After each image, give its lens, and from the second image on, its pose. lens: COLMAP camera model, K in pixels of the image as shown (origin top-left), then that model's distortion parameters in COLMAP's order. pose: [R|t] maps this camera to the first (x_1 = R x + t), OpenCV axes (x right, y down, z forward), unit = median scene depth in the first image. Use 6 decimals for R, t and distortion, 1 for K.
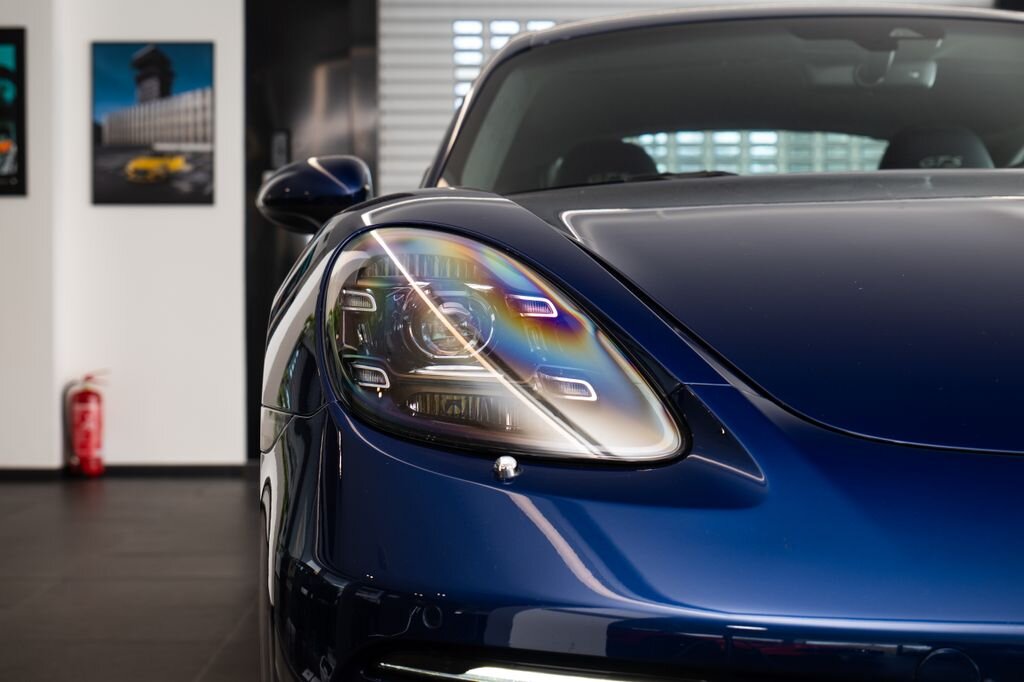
lens RADIAL K [[1945.6, 0, 512.0], [0, 1945.6, 341.0], [0, 0, 1]] dist [-0.014170, -0.244819]
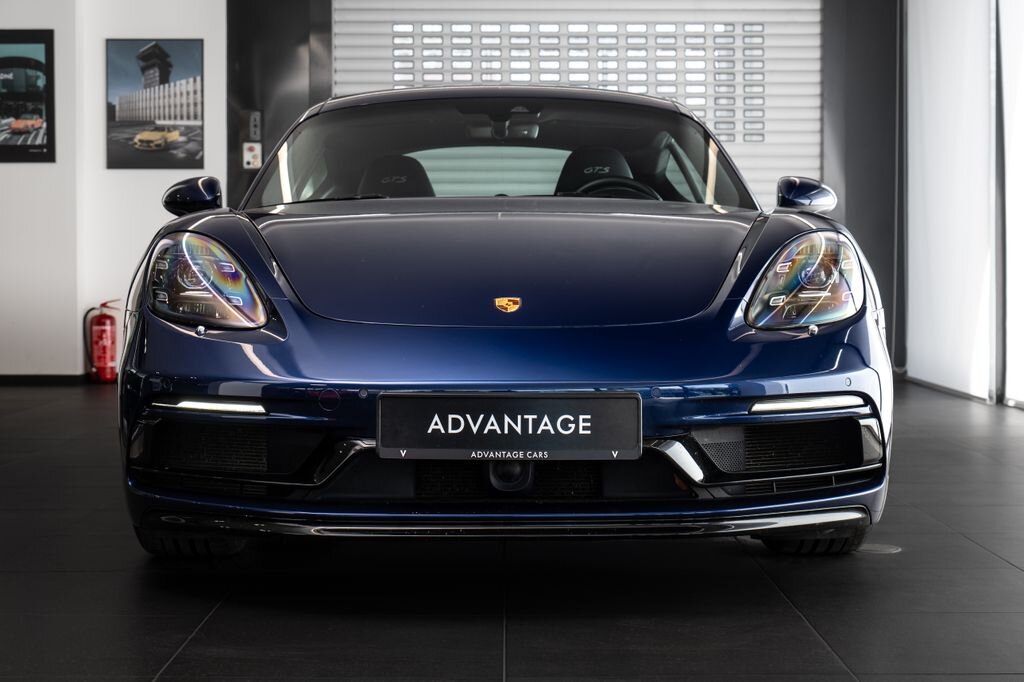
lens RADIAL K [[1945.6, 0, 512.0], [0, 1945.6, 341.0], [0, 0, 1]] dist [-0.014170, -0.244819]
pose [[0.999715, 0.006211, -0.023053, 0.077836], [-0.005429, 0.999413, 0.033830, -0.001813], [0.023249, -0.033695, 0.999162, -0.263793]]
